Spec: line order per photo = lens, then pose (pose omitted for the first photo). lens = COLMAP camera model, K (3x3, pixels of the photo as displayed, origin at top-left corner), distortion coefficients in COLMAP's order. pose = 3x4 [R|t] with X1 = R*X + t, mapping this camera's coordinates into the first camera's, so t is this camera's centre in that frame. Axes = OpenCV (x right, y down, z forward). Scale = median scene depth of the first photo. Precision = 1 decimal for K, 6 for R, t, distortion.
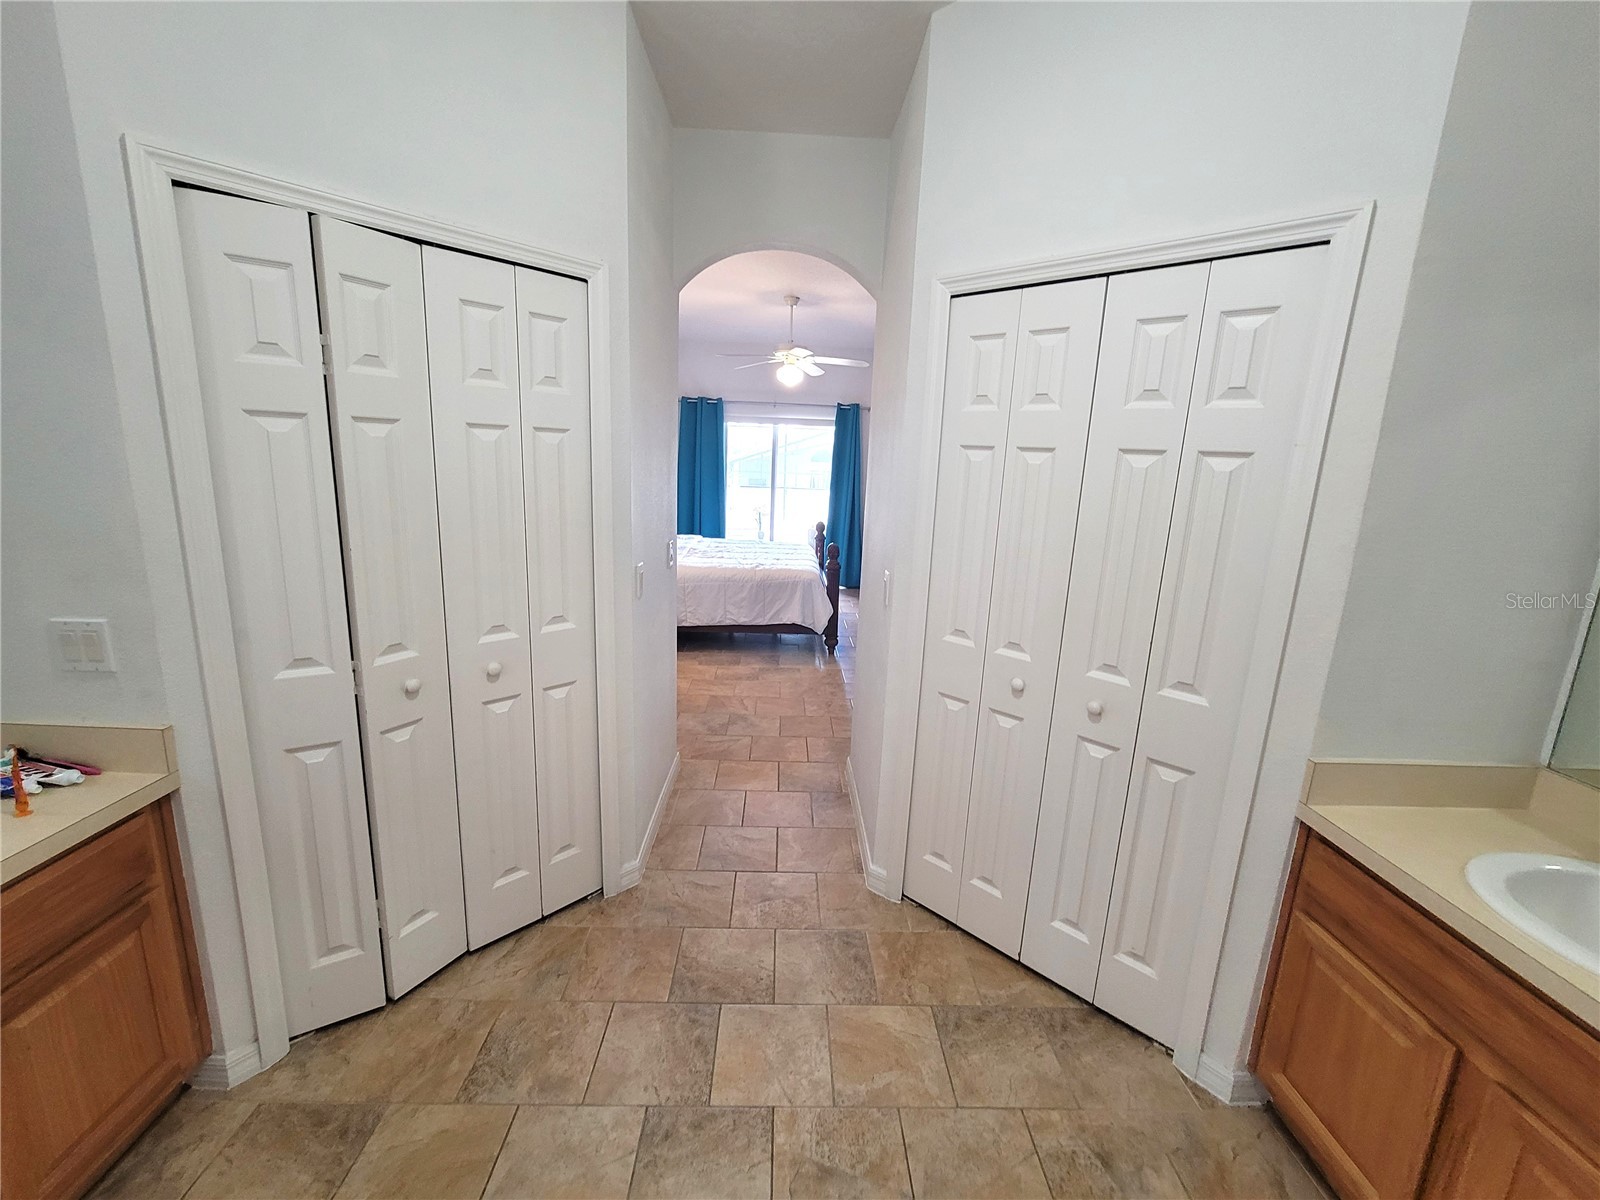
lens RADIAL K [[651.7, 0, 802.6], [0, 651.7, 584.3], [0, 0, 1]] dist [-0.004451, 0.000394]
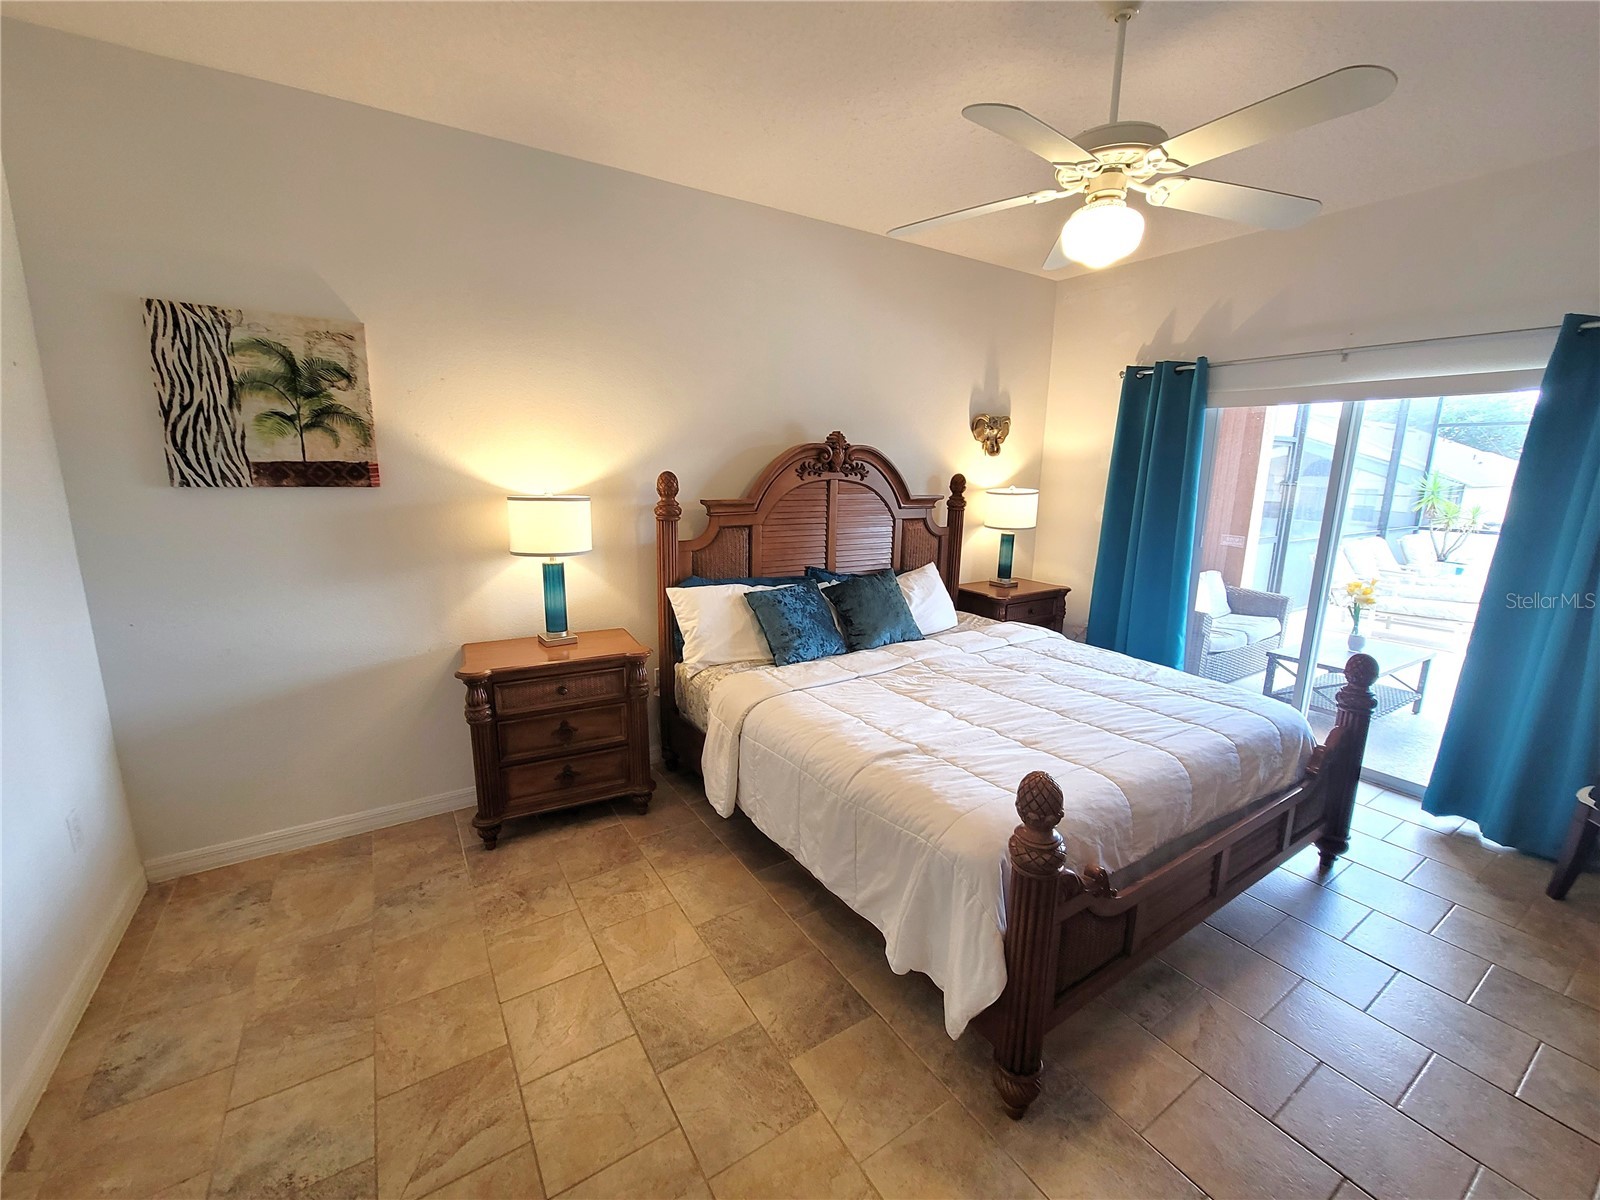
lens RADIAL K [[651.7, 0, 793.8], [0, 651.7, 599.6], [0, 0, 1]] dist [-0.004451, 0.000394]
pose [[0.523469, 0.144508, -0.839701, 0.147093], [-0.161224, 0.984508, 0.068922, -0.094056], [0.836652, 0.099301, 0.538658, 0.503380]]
